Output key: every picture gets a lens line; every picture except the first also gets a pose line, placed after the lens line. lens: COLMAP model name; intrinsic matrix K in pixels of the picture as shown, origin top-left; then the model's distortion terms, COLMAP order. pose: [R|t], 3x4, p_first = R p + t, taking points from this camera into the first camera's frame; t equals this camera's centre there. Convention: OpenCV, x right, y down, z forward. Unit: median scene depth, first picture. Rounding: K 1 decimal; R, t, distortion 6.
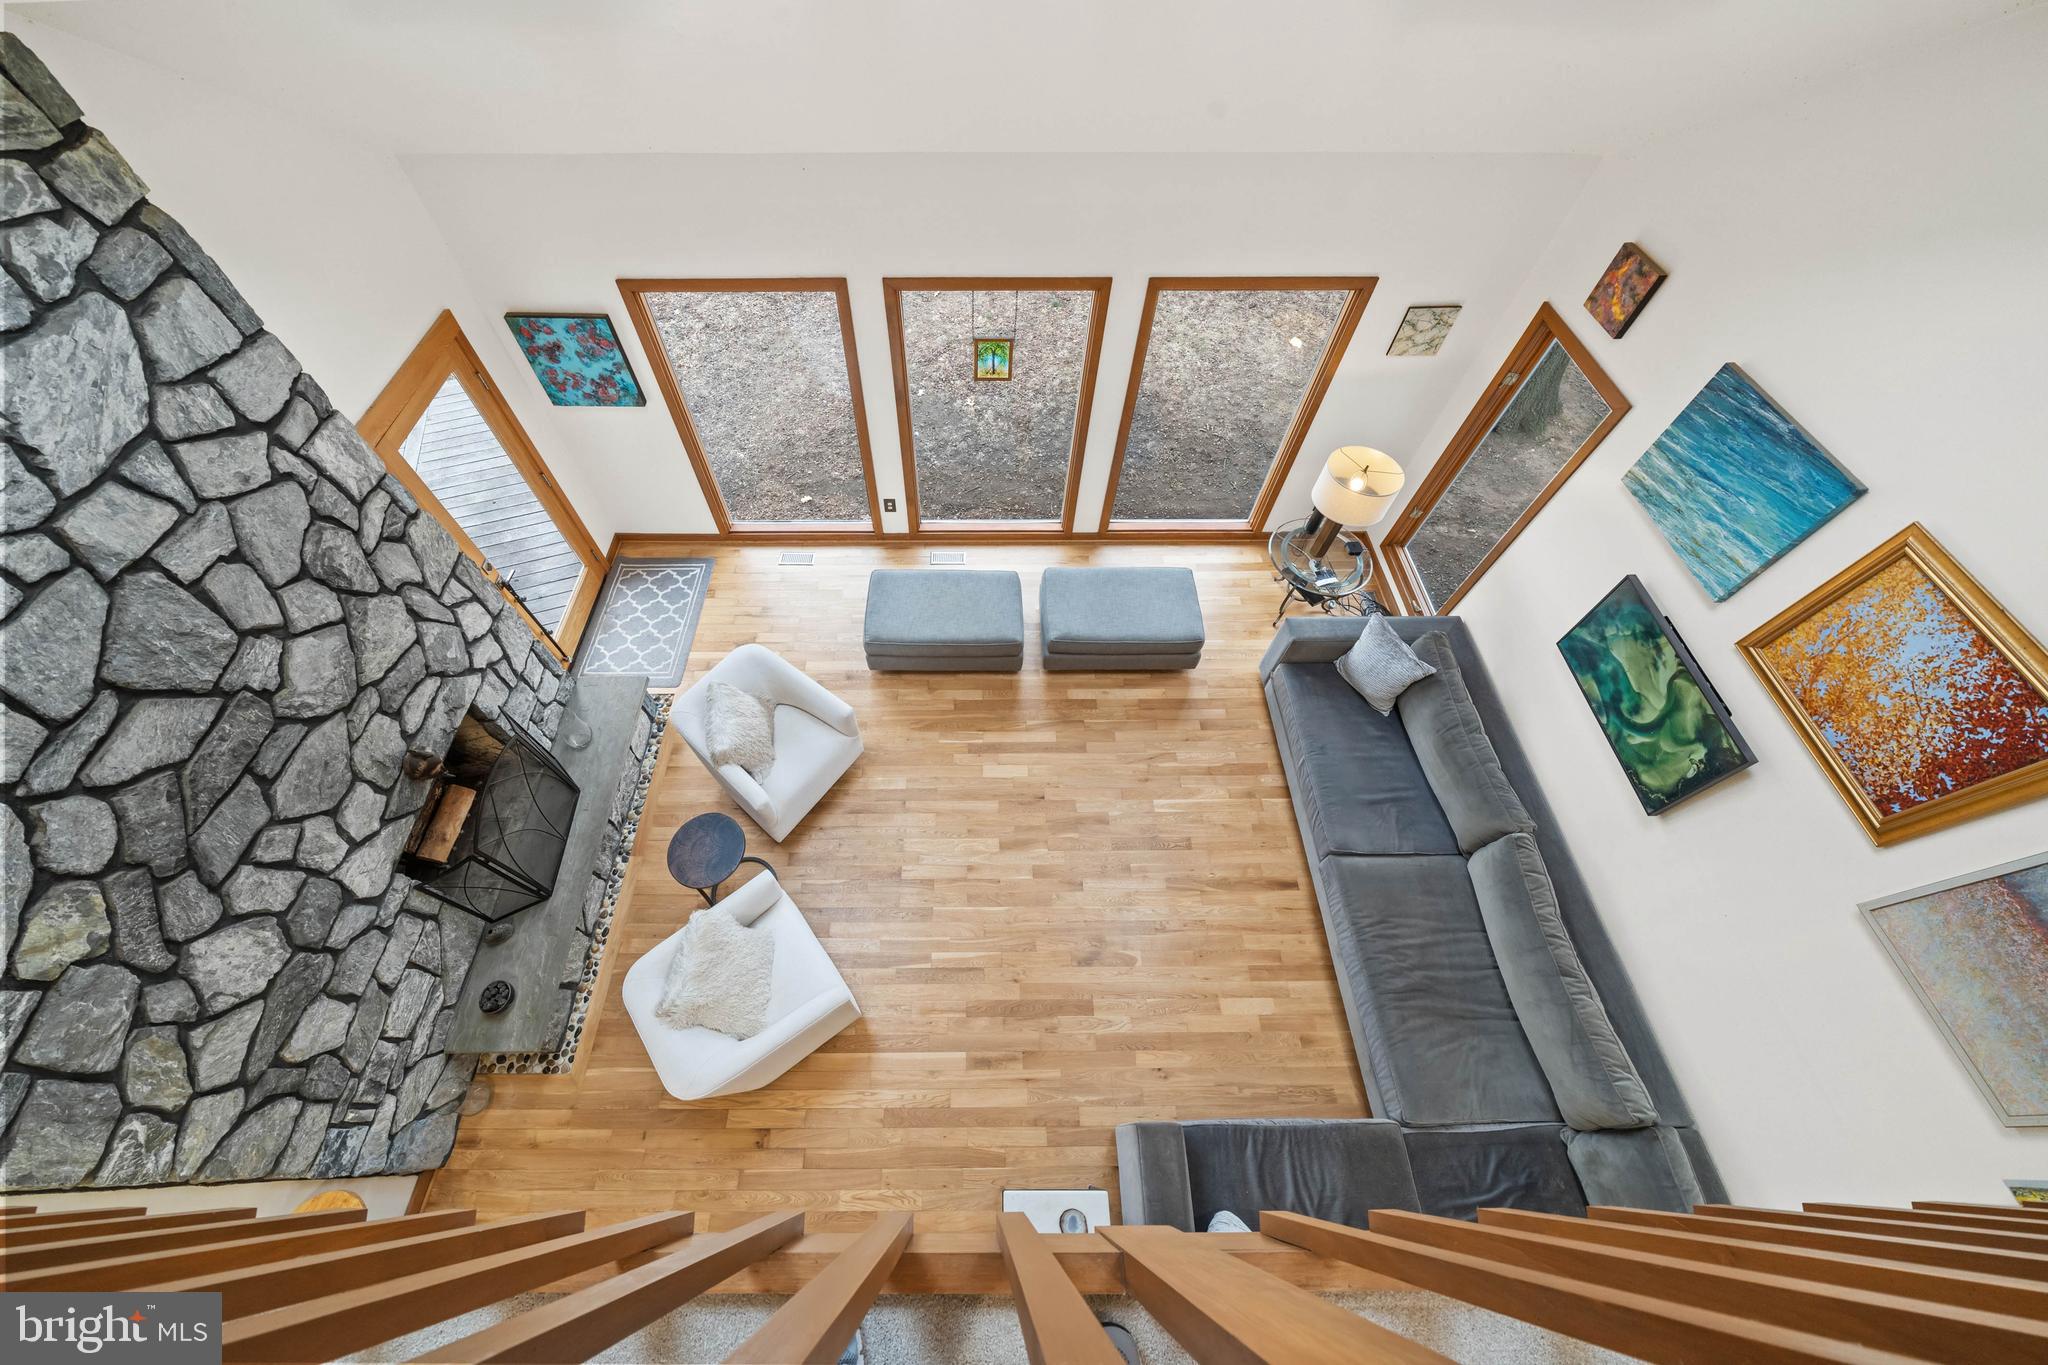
lens RADIAL K [[732.8, 0, 976.9], [0, 732.8, 657.7], [0, 0, 1]] dist [-0.006206, 0.000232]
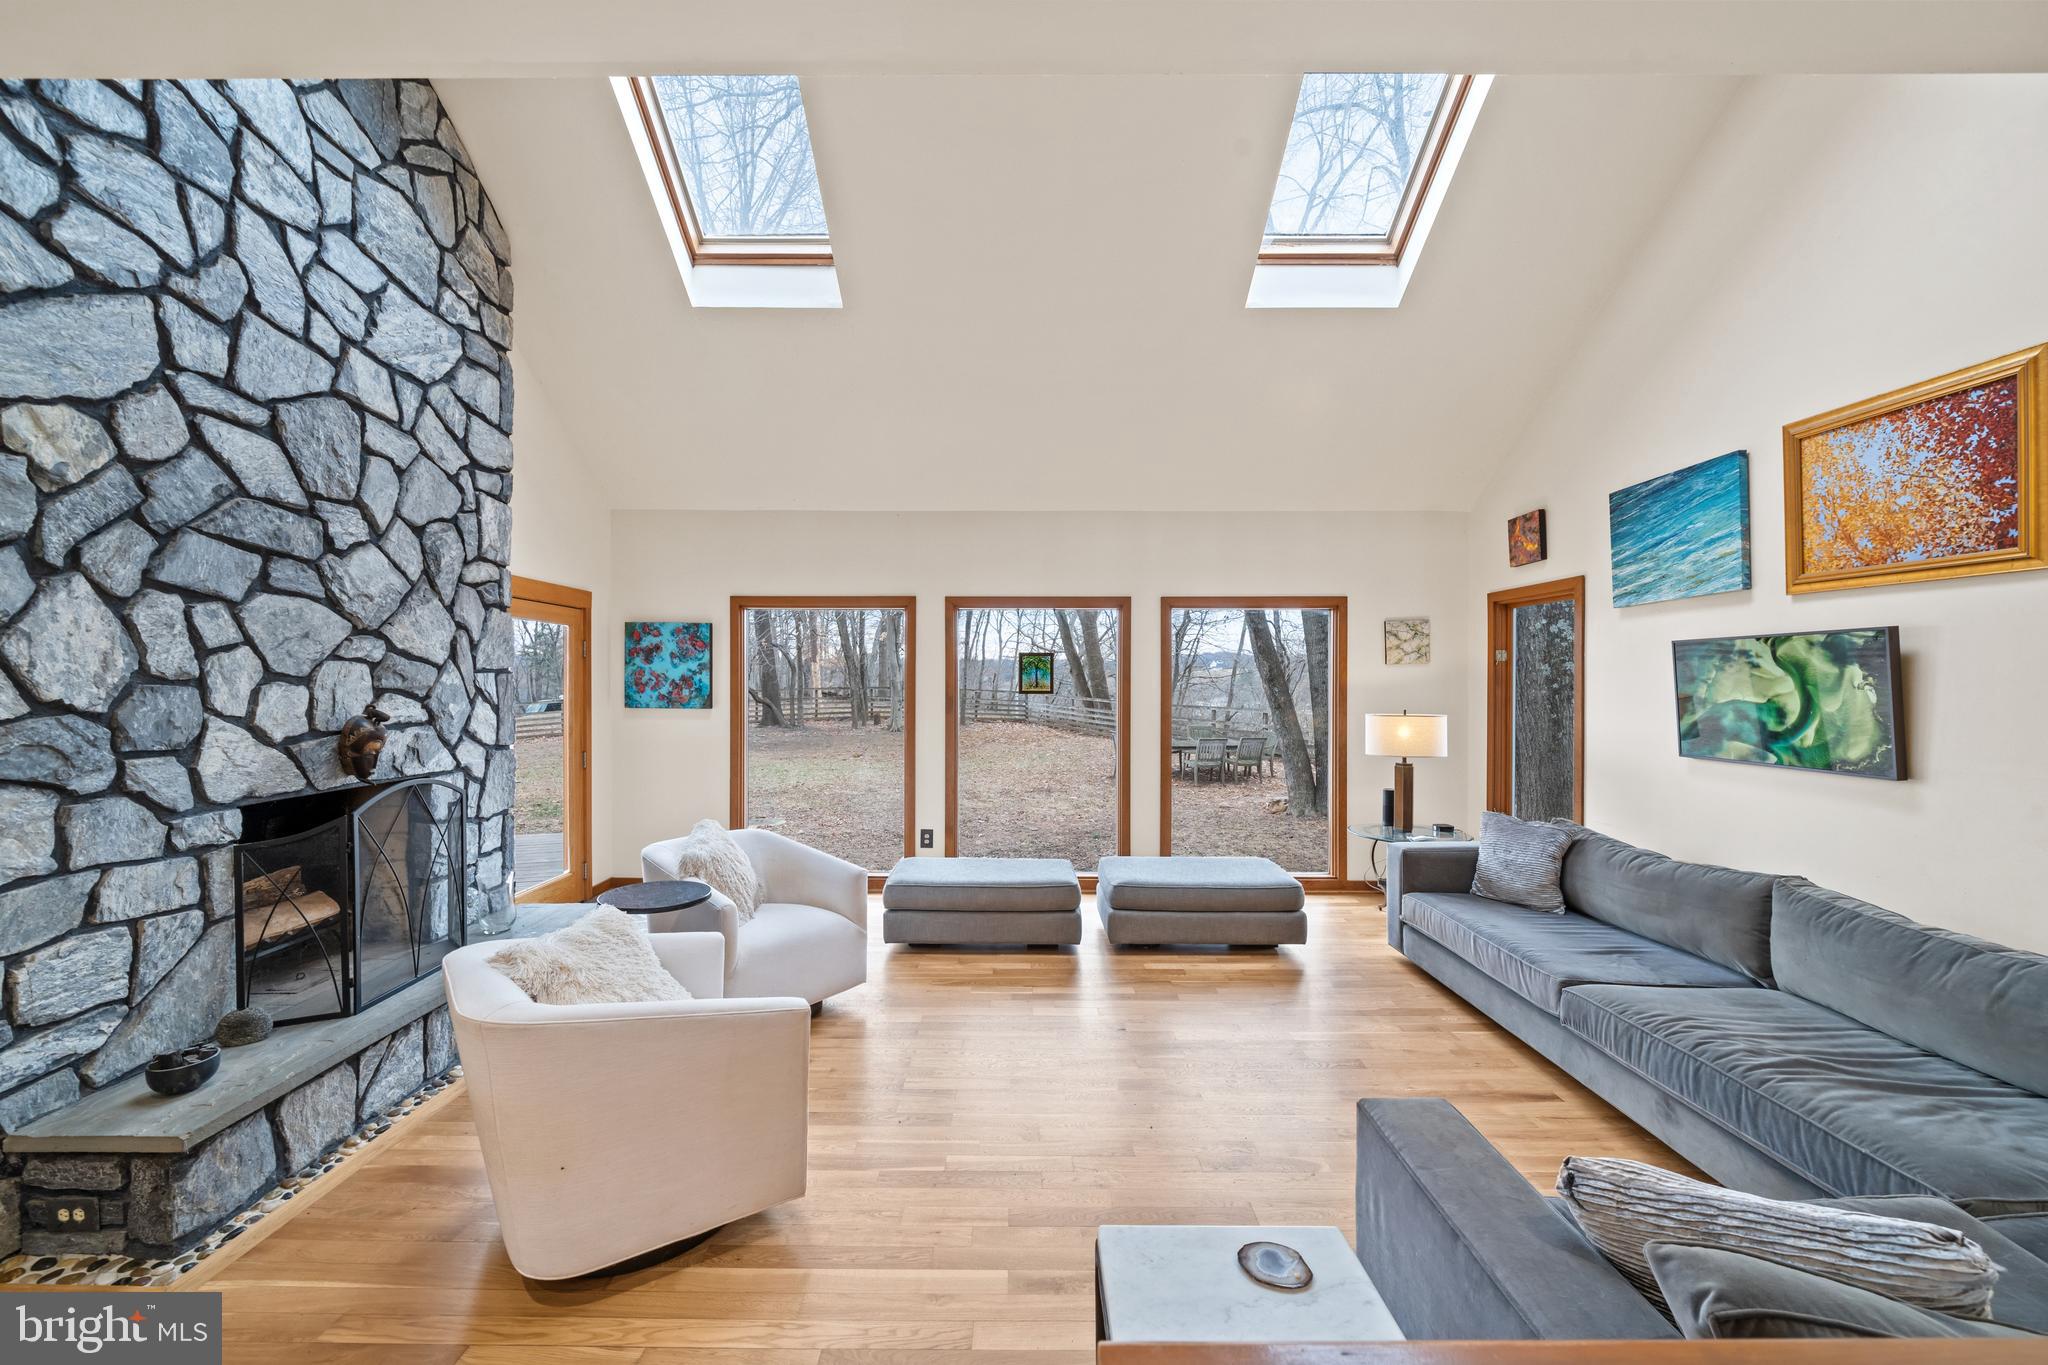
lens RADIAL K [[817.2, 0, 1009.8], [0, 817.2, 648.7], [0, 0, 1]] dist [-0.001417, -0.000198]
pose [[0.999969, -0.001374, -0.007743, -0.011130], [-0.005796, 0.536740, -0.843728, 0.928921], [0.005316, 0.843747, 0.536715, 0.439521]]
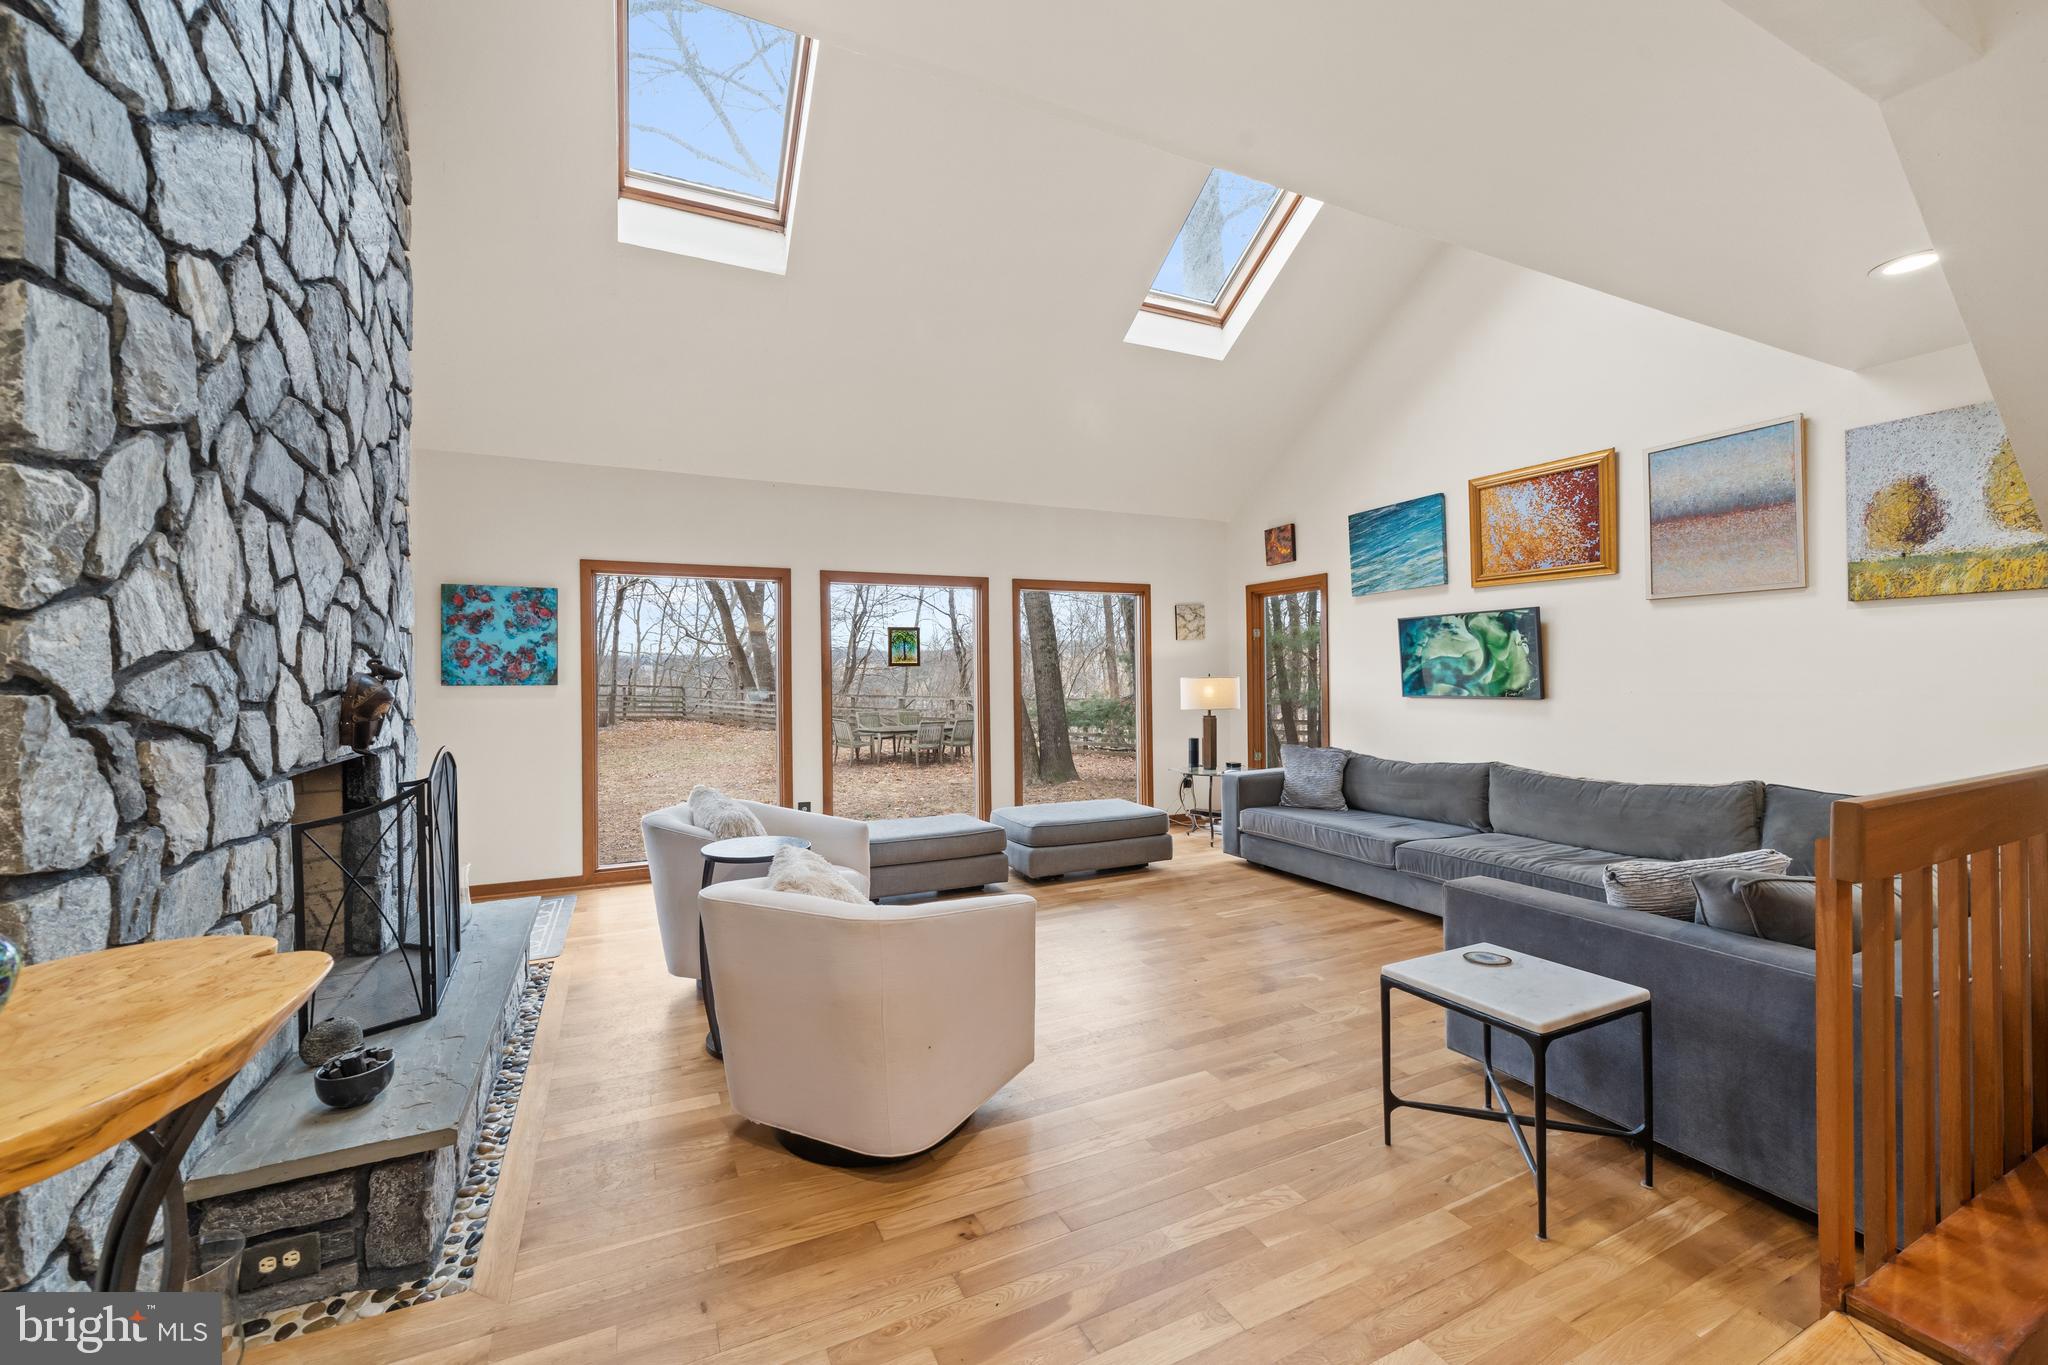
lens RADIAL K [[822.9, 0, 1022.0], [0, 822.9, 630.4], [0, 0, 1]] dist [-0.000772, 0.000074]
pose [[0.902301, 0.009744, 0.430996, -0.563607], [0.362178, 0.525140, -0.770101, 0.996747], [-0.233837, 0.850960, 0.470305, 0.454771]]
